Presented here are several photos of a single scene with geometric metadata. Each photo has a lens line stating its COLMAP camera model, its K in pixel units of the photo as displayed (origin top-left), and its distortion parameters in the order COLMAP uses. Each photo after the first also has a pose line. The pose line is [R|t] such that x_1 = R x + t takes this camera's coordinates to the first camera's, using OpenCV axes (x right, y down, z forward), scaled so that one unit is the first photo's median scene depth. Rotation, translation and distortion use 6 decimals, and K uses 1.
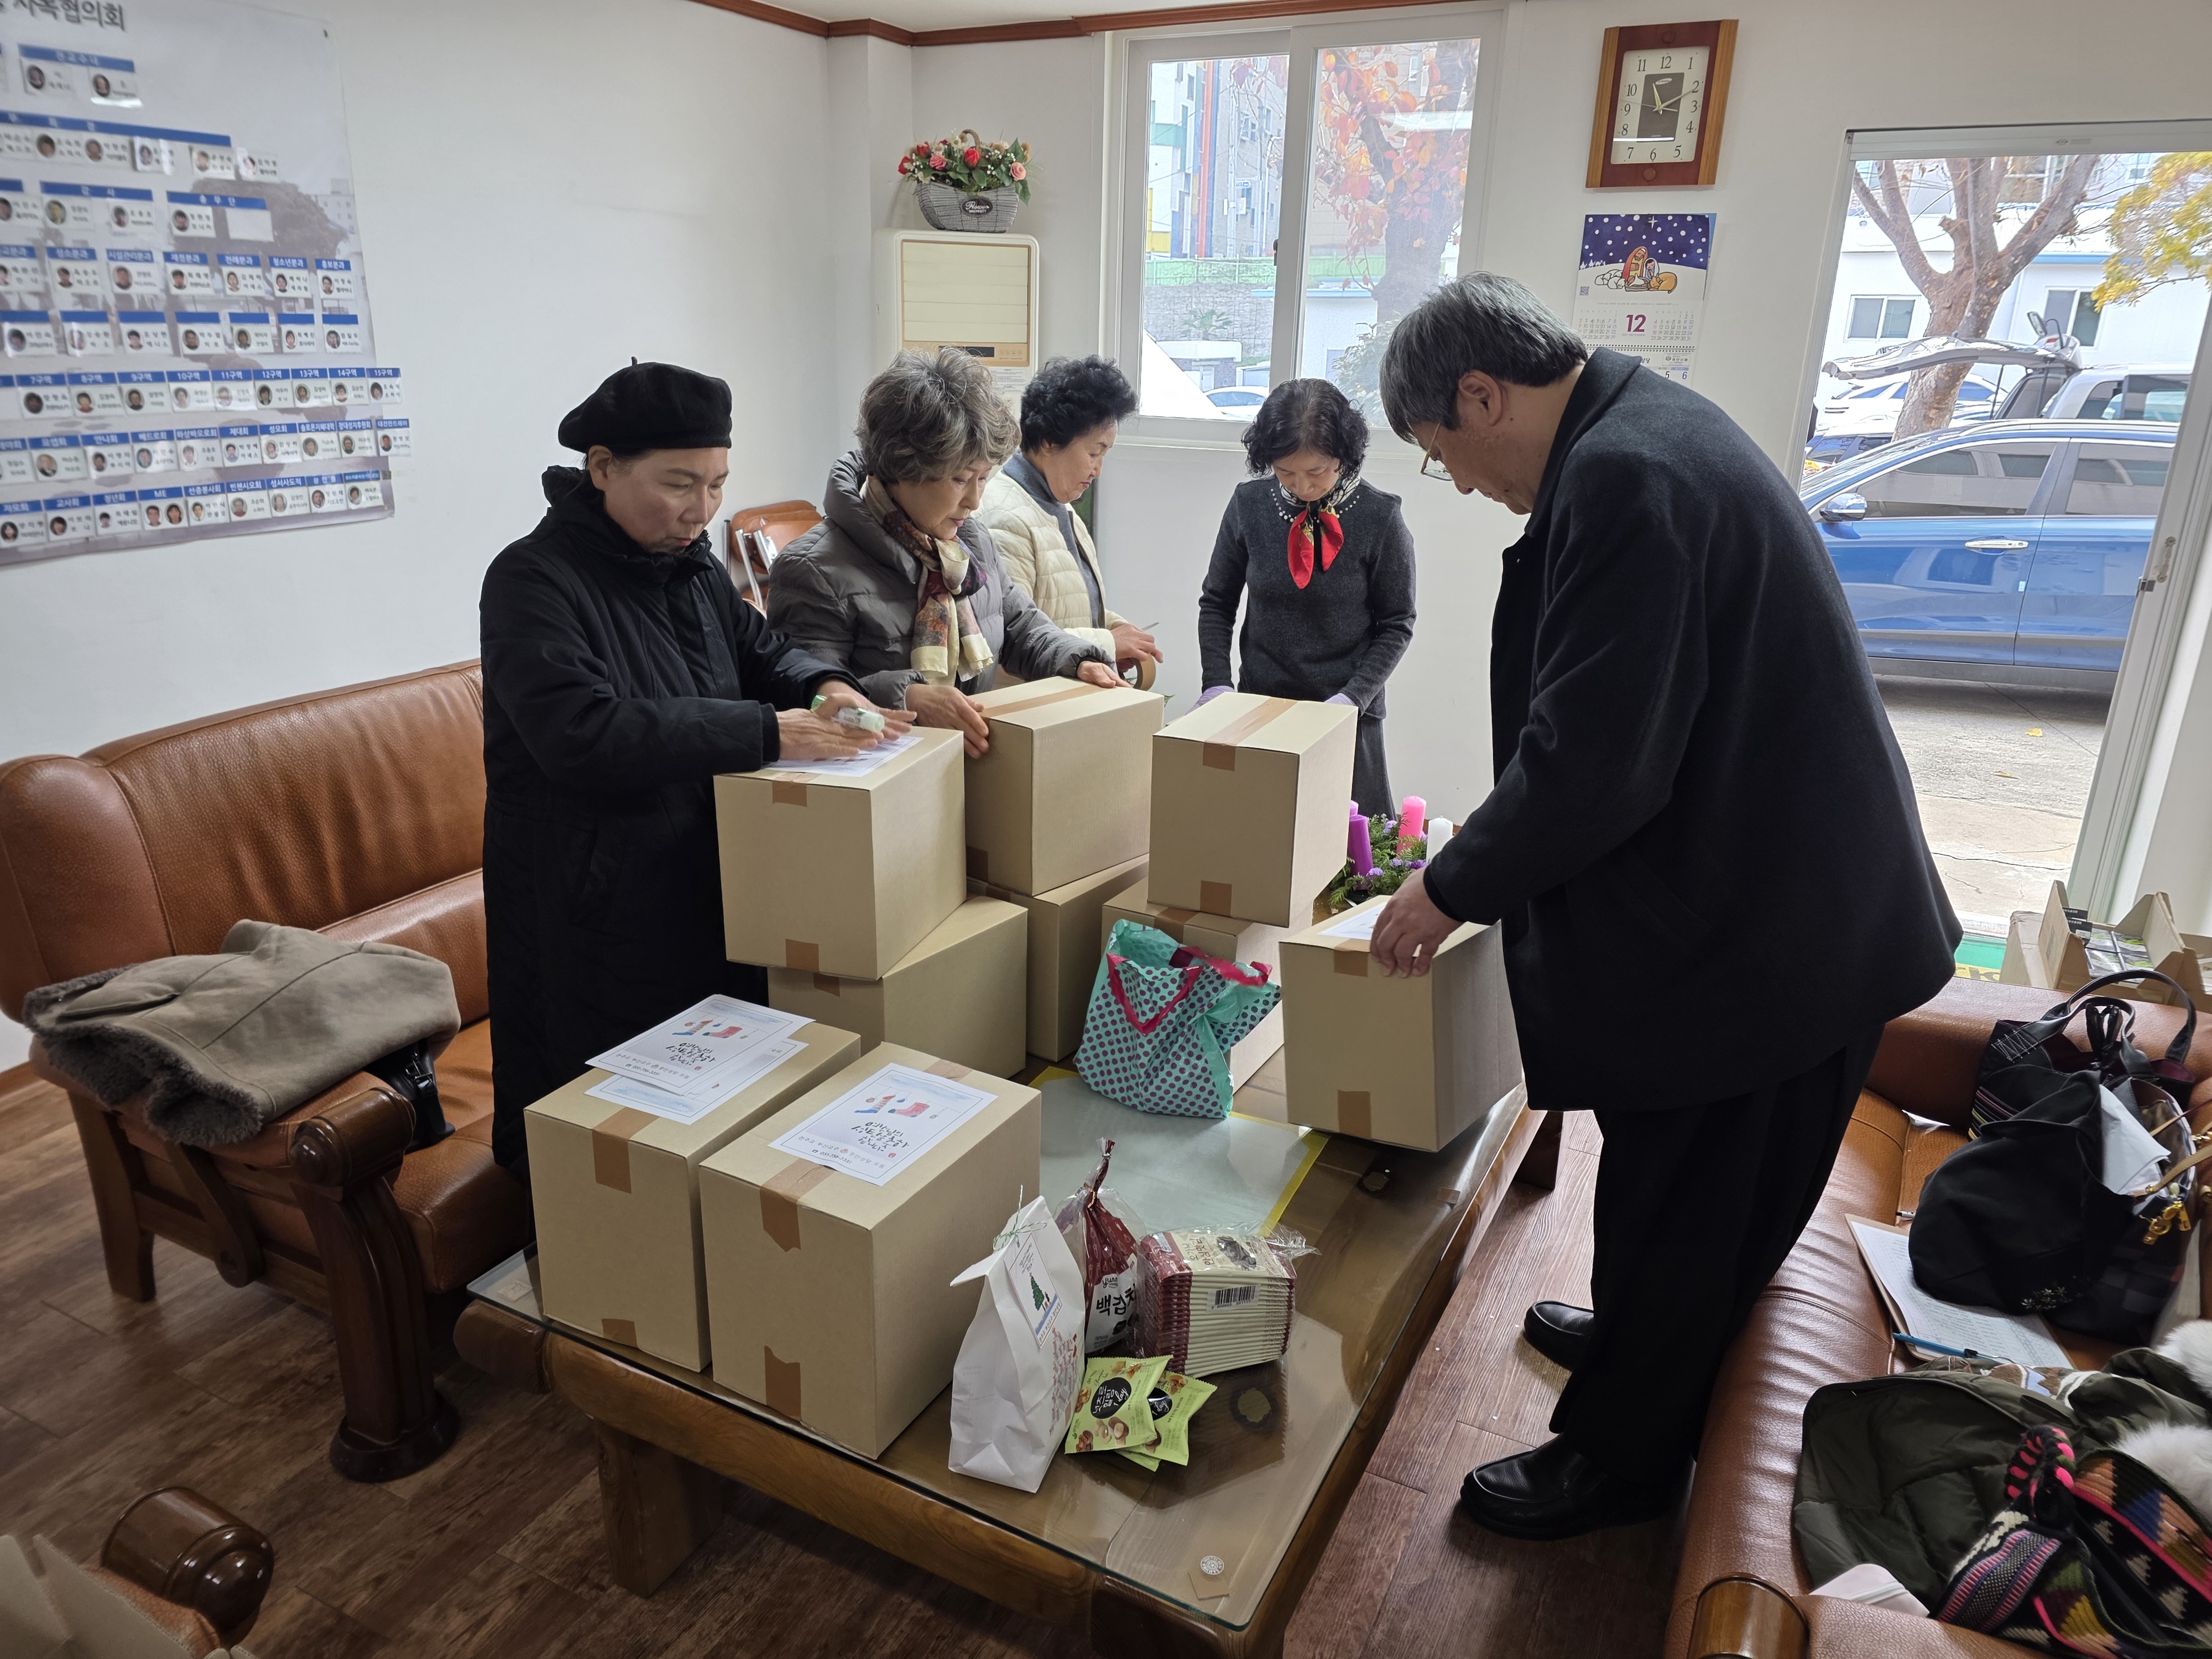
lens RADIAL K [[1497.1, 0, 1106.0], [0, 1497.1, 829.5], [0, 0, 1]] dist [0.060388, -0.055098]
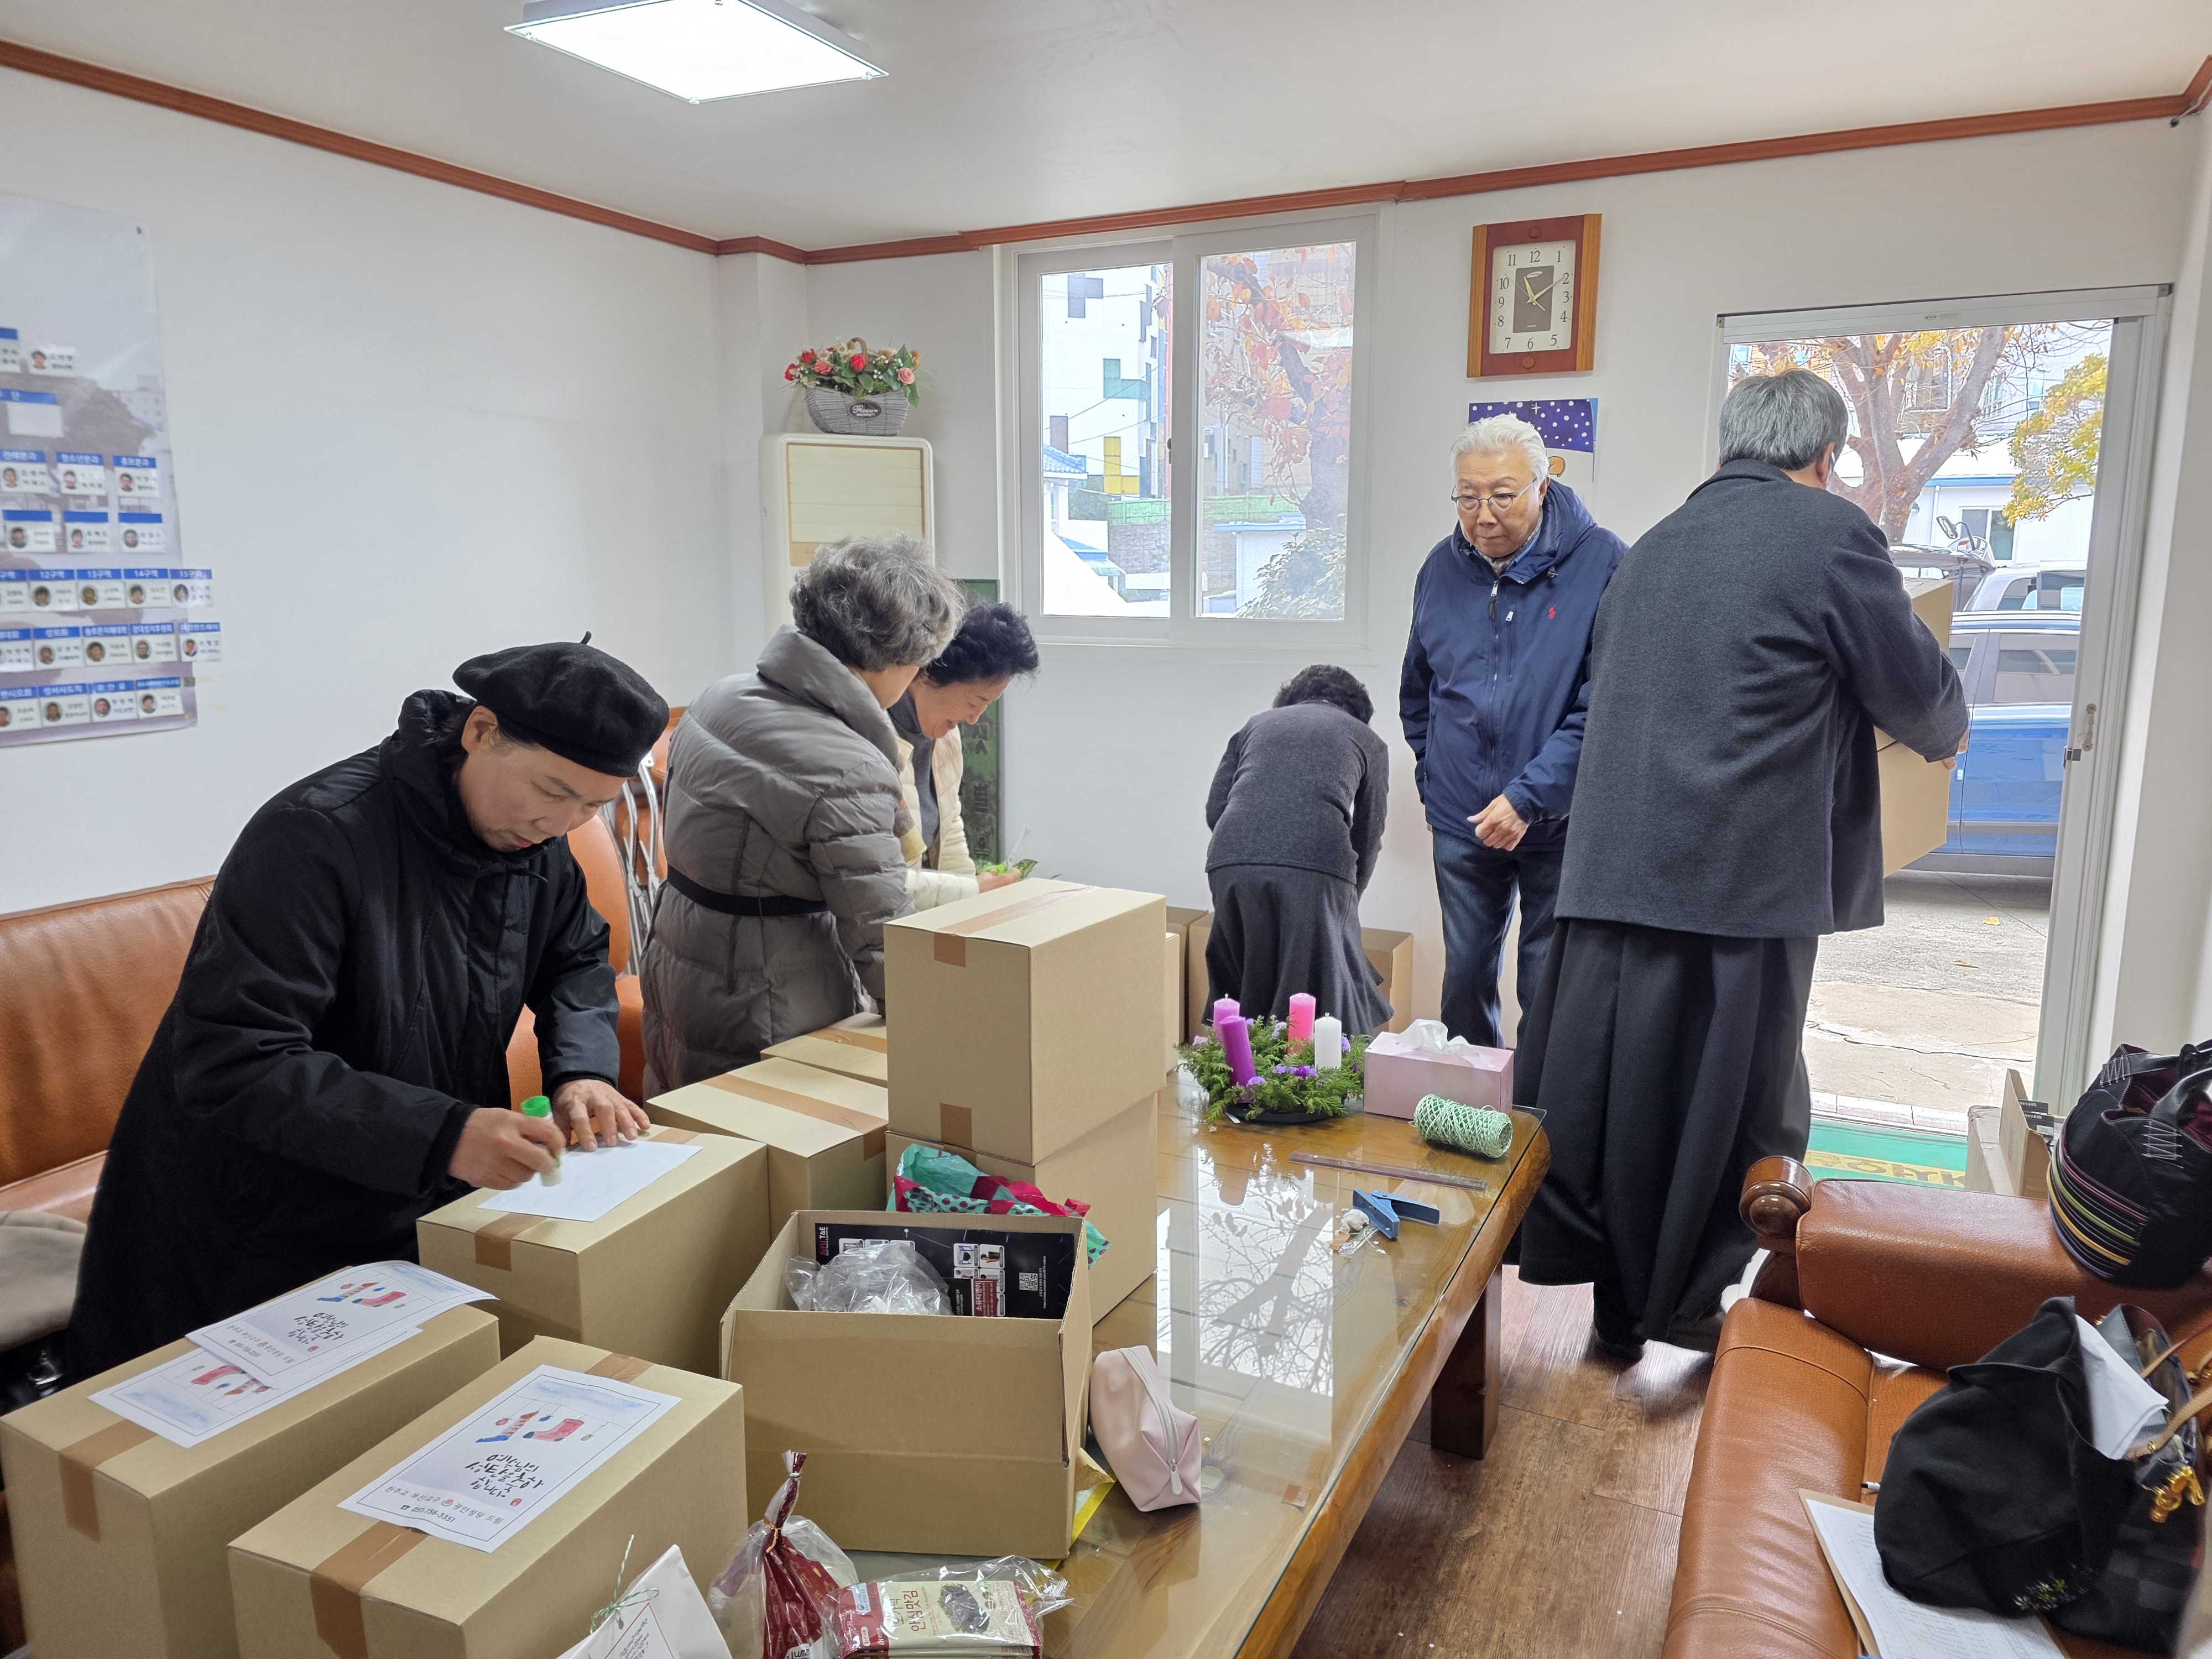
lens RADIAL K [[1507.8, 0, 1141.1], [0, 1507.8, 799.1], [0, 0, 1]] dist [0.075806, -0.077068]
pose [[0.998900, -0.025367, 0.039447, 0.065937], [0.031492, 0.986067, -0.163339, 0.006239], [-0.034754, 0.164401, 0.985781, 0.081848]]
